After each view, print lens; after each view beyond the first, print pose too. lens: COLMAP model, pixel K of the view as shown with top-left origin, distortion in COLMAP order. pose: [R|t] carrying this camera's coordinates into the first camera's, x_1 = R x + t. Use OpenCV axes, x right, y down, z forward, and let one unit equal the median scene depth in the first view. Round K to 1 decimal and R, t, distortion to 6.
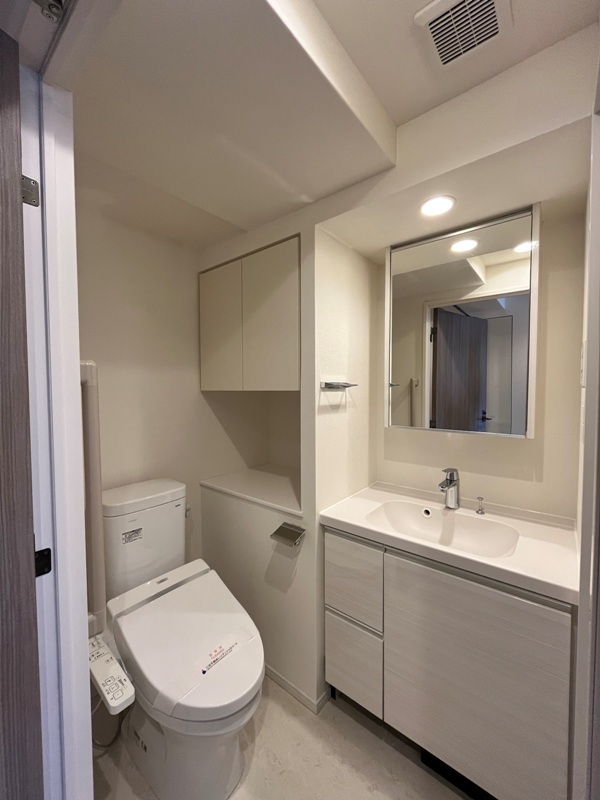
lens RADIAL K [[324.7, 0, 298.8], [0, 324.7, 401.2], [0, 0, 1]] dist [-0.002367, 0.000099]
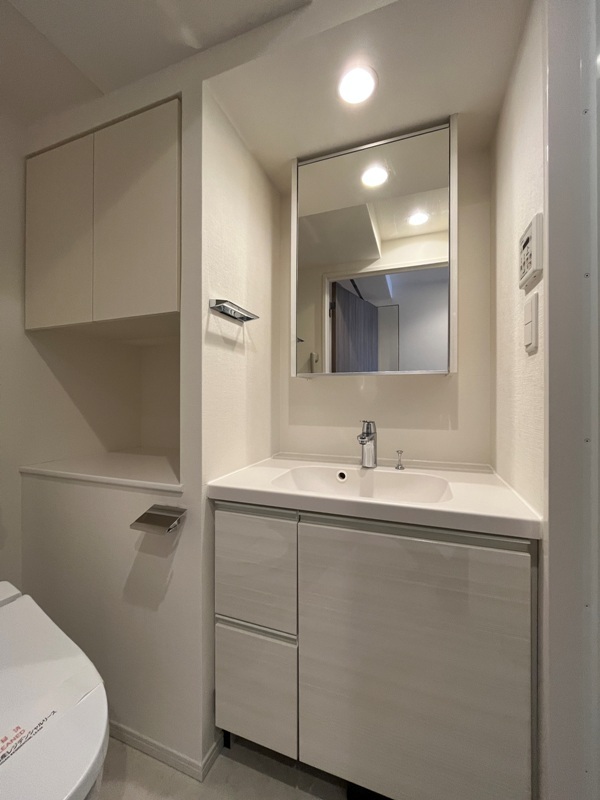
lens RADIAL K [[324.7, 0, 298.6], [0, 324.7, 401.3], [0, 0, 1]] dist [-0.002367, 0.000099]
pose [[0.945972, 0.005824, 0.324196, 0.020888], [0.007048, 0.999233, -0.038516, 0.189855], [-0.324172, 0.038720, 0.945205, 0.252860]]
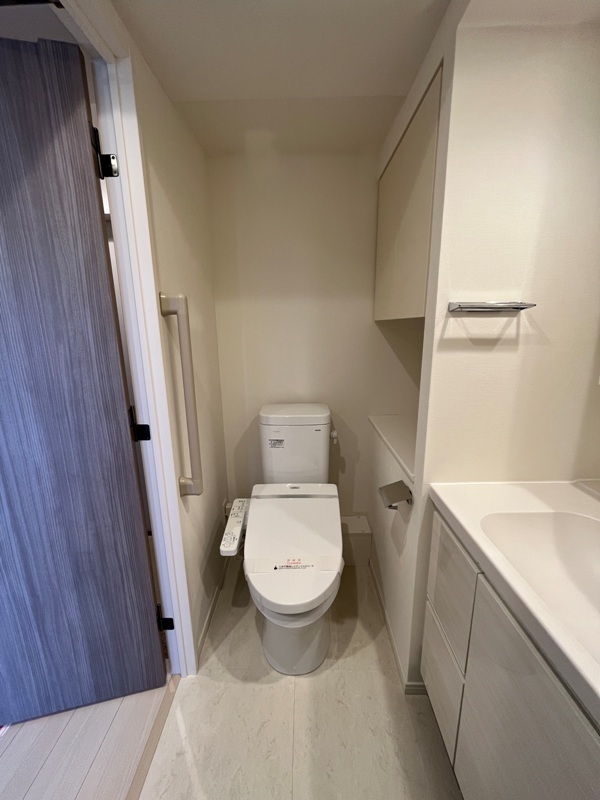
lens RADIAL K [[324.7, 0, 297.8], [0, 324.7, 399.7], [0, 0, 1]] dist [-0.002367, 0.000099]
pose [[0.620283, 0.169561, -0.765832, 0.405873], [-0.017572, 0.979114, 0.202551, 0.006285], [0.784182, -0.112182, 0.610307, 0.313975]]
